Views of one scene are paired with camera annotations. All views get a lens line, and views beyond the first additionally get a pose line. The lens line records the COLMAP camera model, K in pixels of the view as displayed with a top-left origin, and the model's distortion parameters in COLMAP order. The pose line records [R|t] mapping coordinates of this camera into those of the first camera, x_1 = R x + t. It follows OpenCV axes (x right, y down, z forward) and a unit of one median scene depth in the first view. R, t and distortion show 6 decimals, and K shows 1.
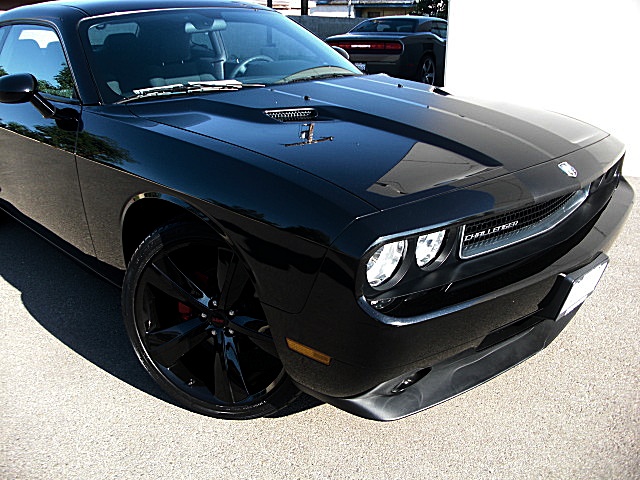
lens RADIAL K [[622.0, 0, 320.9], [0, 622.0, 241.9], [0, 0, 1]] dist [-0.101120, 0.000000]
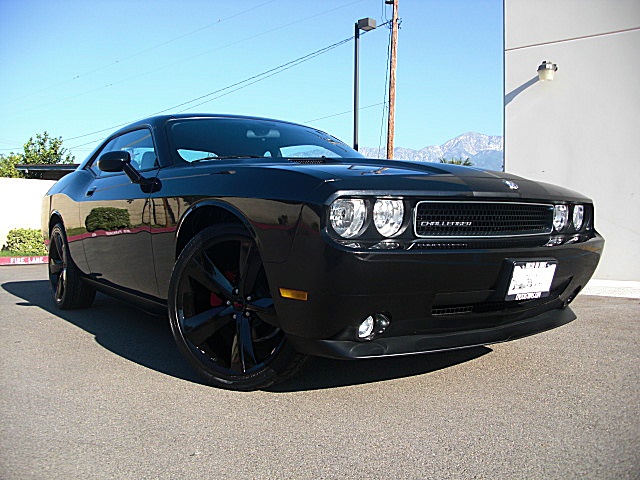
lens RADIAL K [[622.0, 0, 320.0], [0, 622.0, 241.6], [0, 0, 1]] dist [-0.101120, 0.000000]
pose [[0.989956, 0.011584, -0.140903, 0.178010], [-0.053309, 0.953658, -0.296134, 0.371144], [0.130943, 0.300671, 0.944696, -0.220899]]
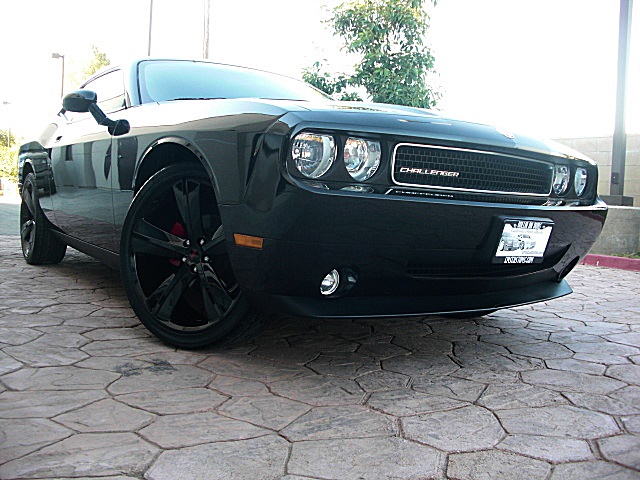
lens RADIAL K [[622.0, 0, 317.0], [0, 622.0, 235.3], [0, 0, 1]] dist [-0.101120, 0.000000]
pose [[0.987474, 0.063568, -0.144413, 0.218702], [-0.101516, 0.956624, -0.273066, 0.379982], [0.120791, 0.284306, 0.951094, -0.067728]]
